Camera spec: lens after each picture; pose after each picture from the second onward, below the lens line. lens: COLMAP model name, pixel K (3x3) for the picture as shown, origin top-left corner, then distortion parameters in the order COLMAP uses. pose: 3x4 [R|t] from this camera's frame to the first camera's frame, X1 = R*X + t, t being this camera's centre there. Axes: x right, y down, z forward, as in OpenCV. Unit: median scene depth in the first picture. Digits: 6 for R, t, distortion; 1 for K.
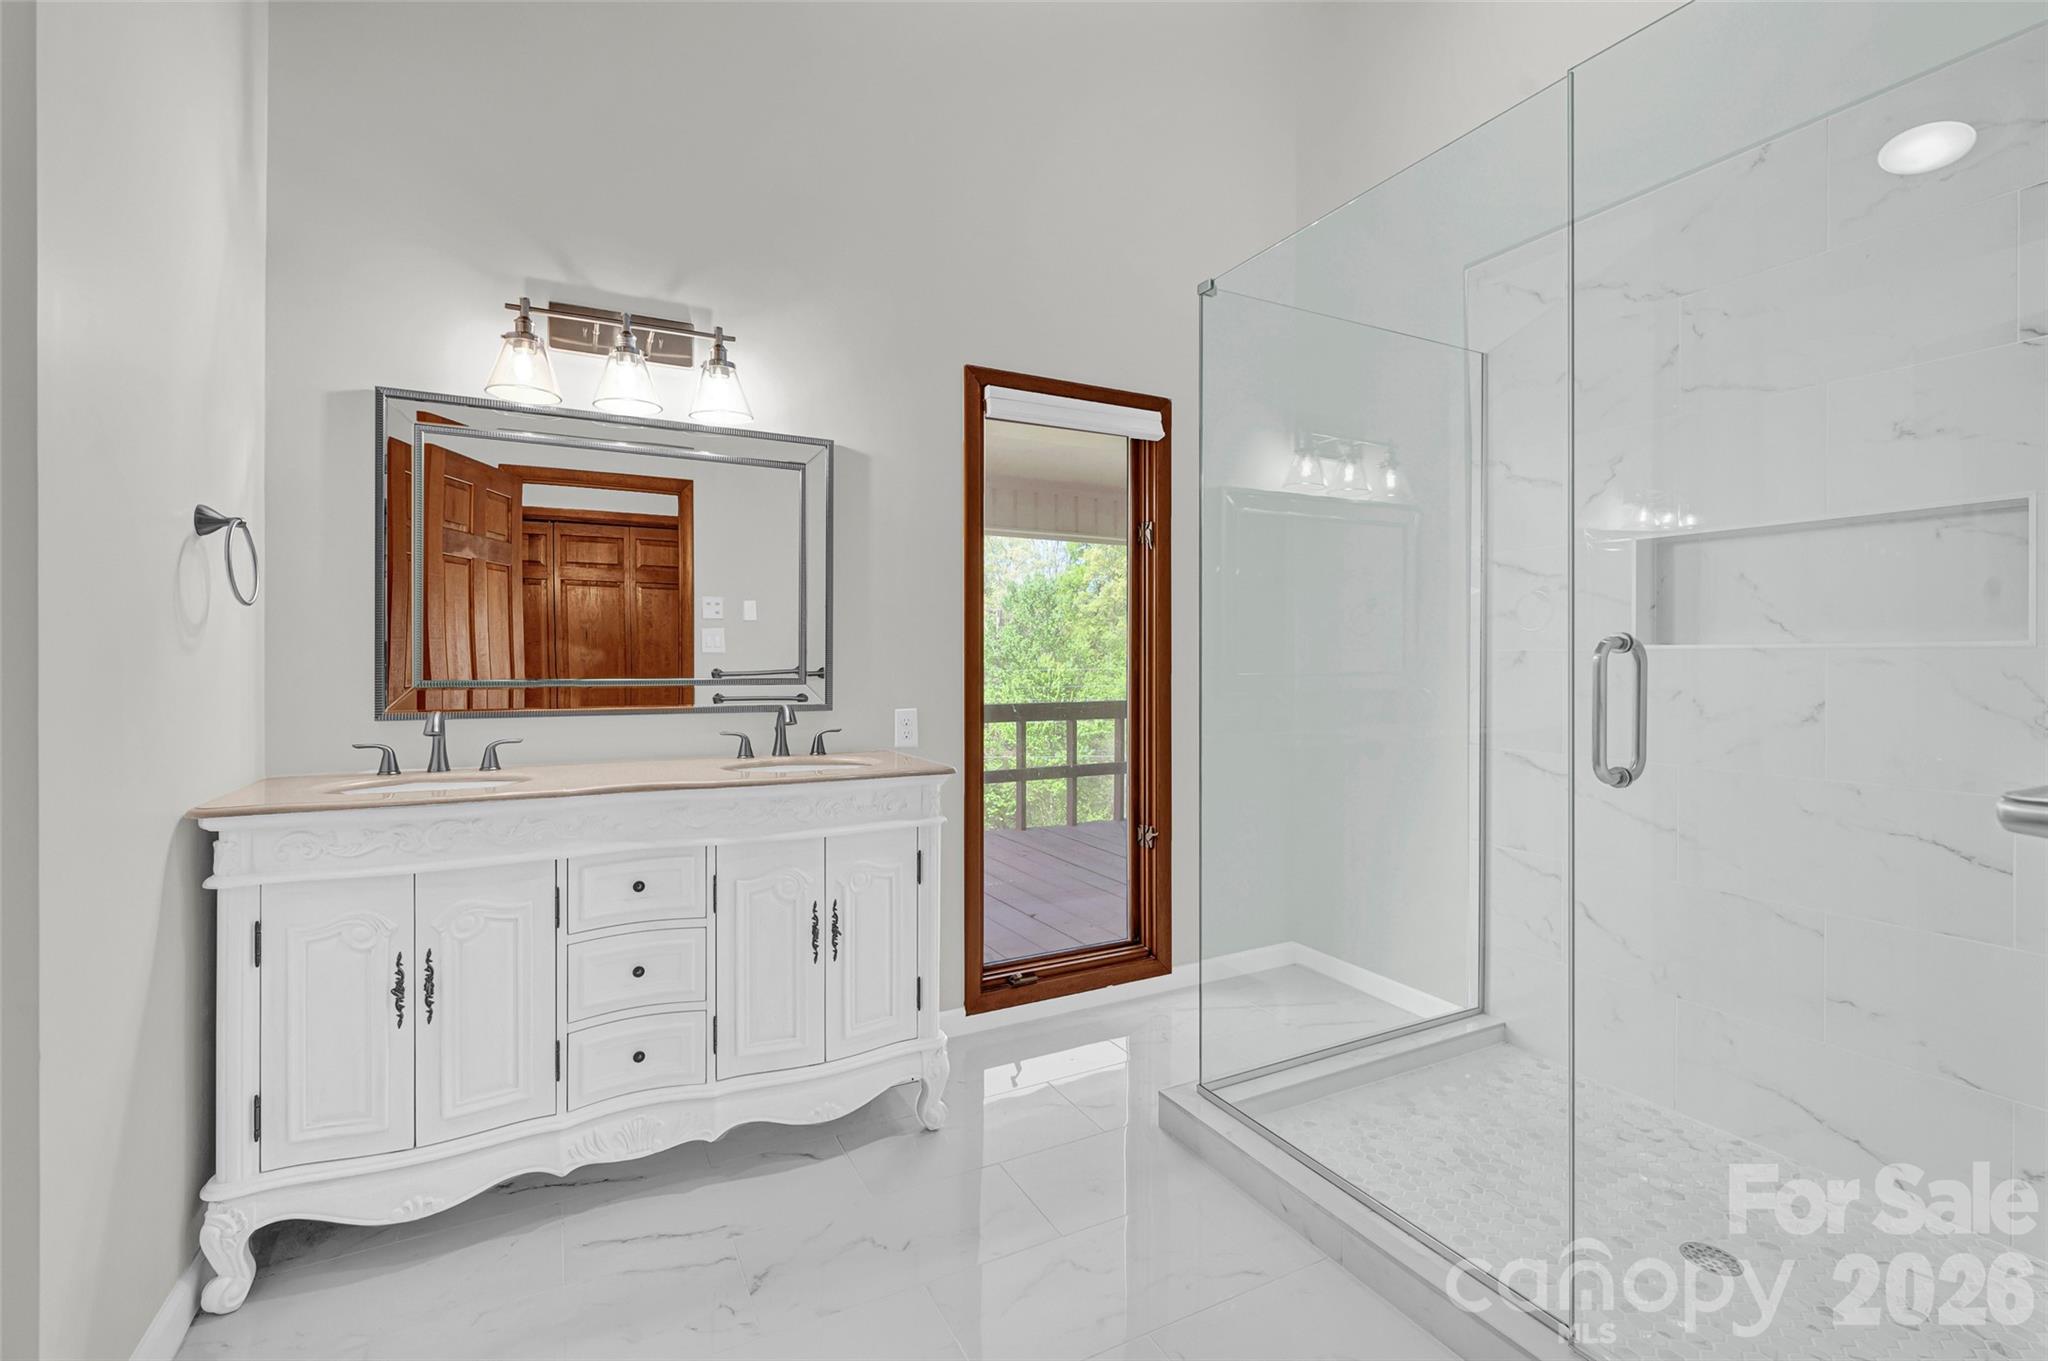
lens RADIAL K [[872.7, 0, 1020.0], [0, 872.7, 666.5], [0, 0, 1]] dist [0.000846, -0.000075]
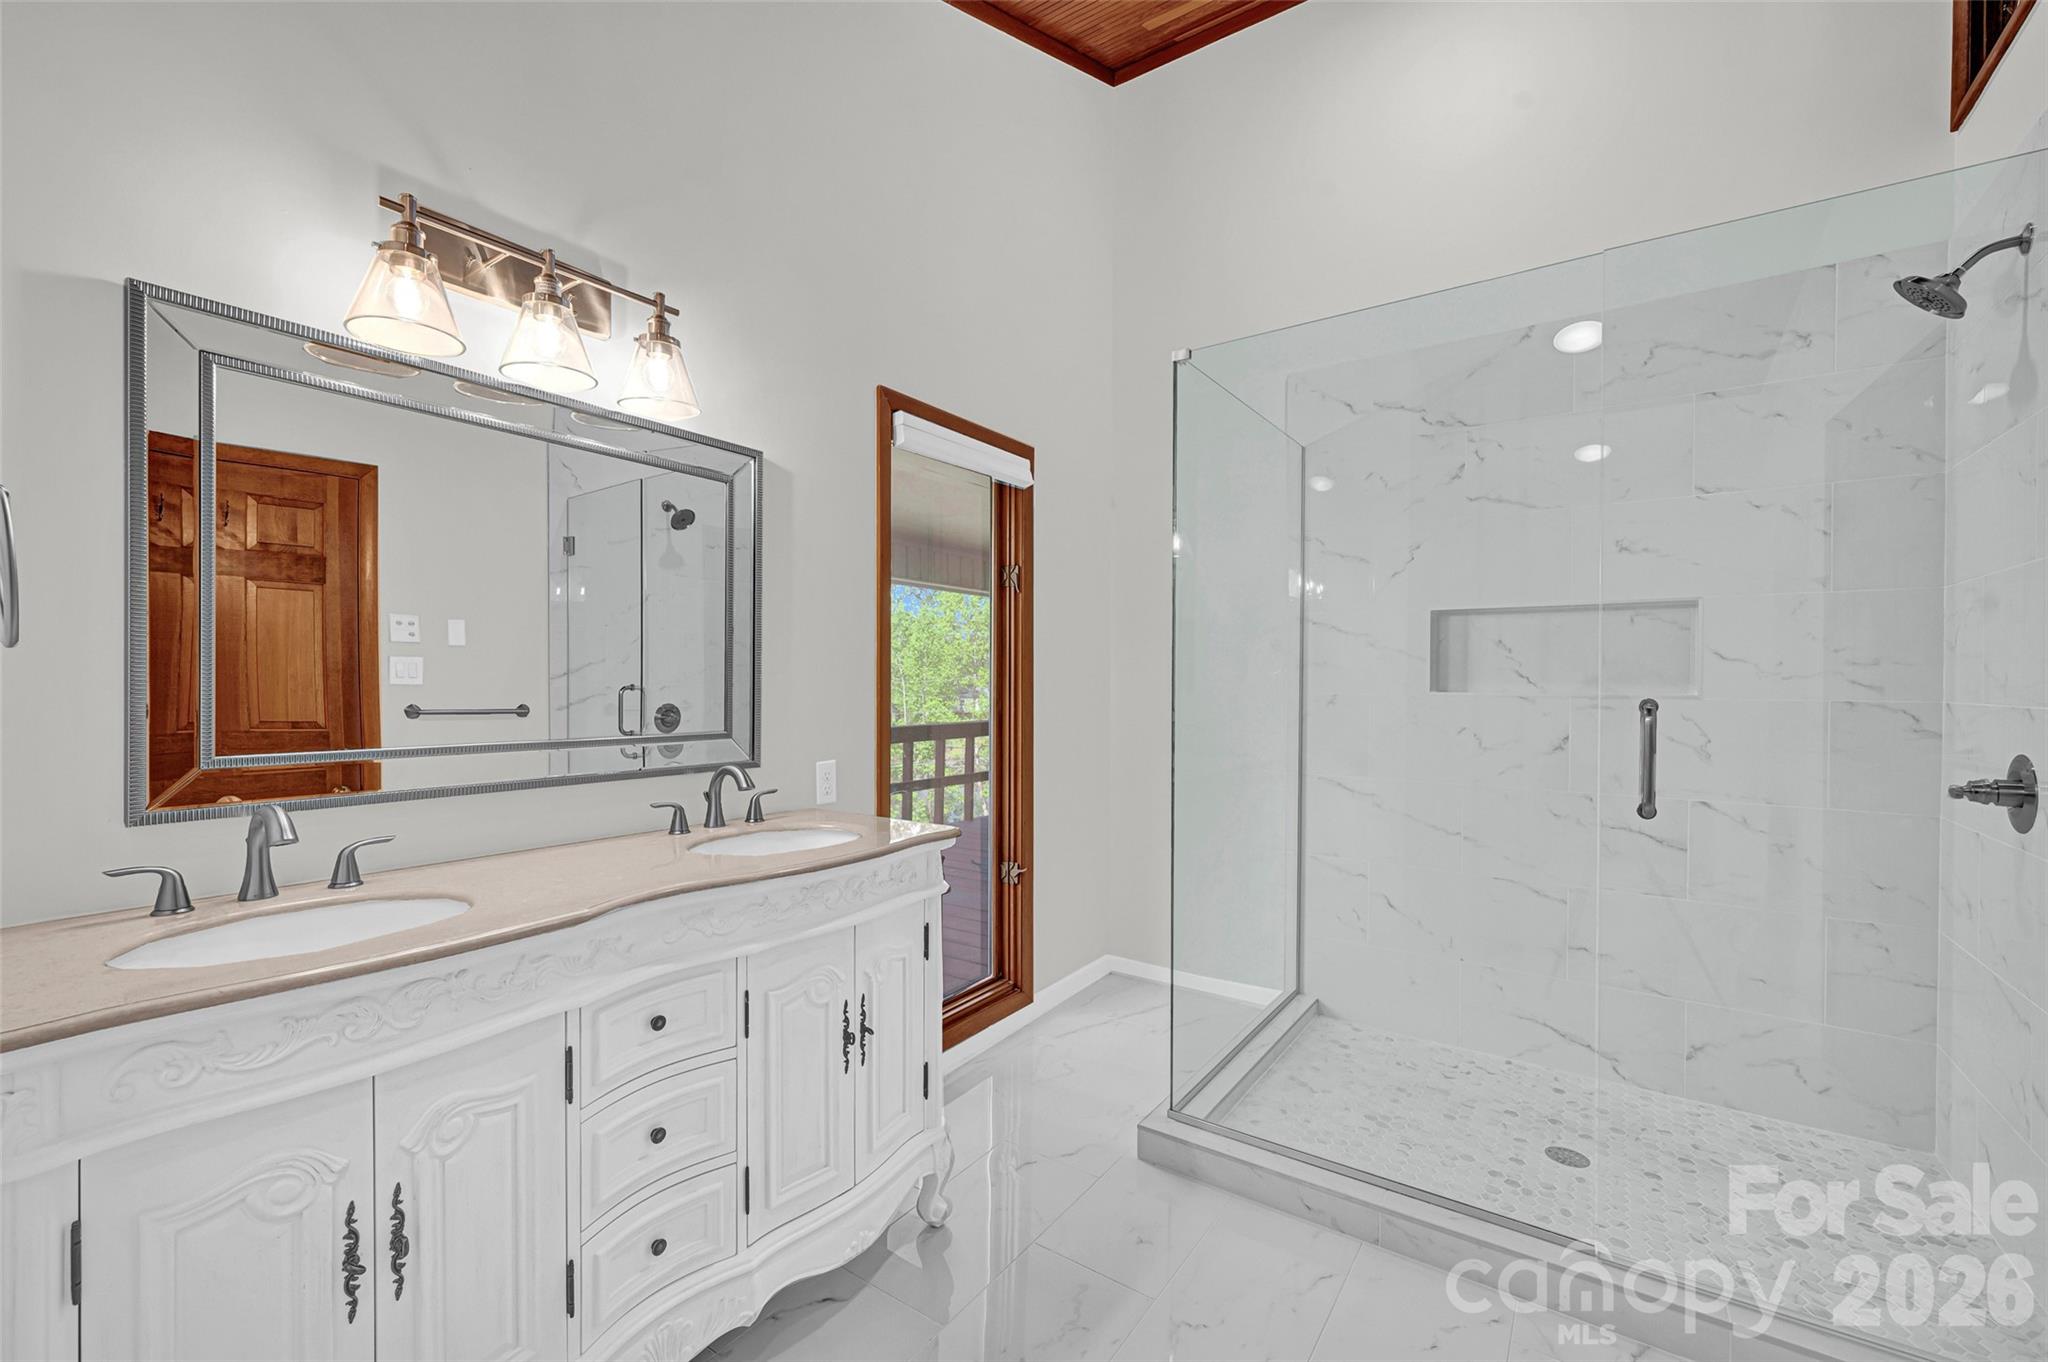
lens RADIAL K [[830.1, 0, 1022.3], [0, 830.1, 693.7], [0, 0, 1]] dist [0.003136, 0.000318]
pose [[0.893697, -0.003302, 0.448658, -0.411390], [-0.000459, 0.999966, 0.008273, -0.034238], [-0.448670, -0.007600, 0.893665, 0.186408]]
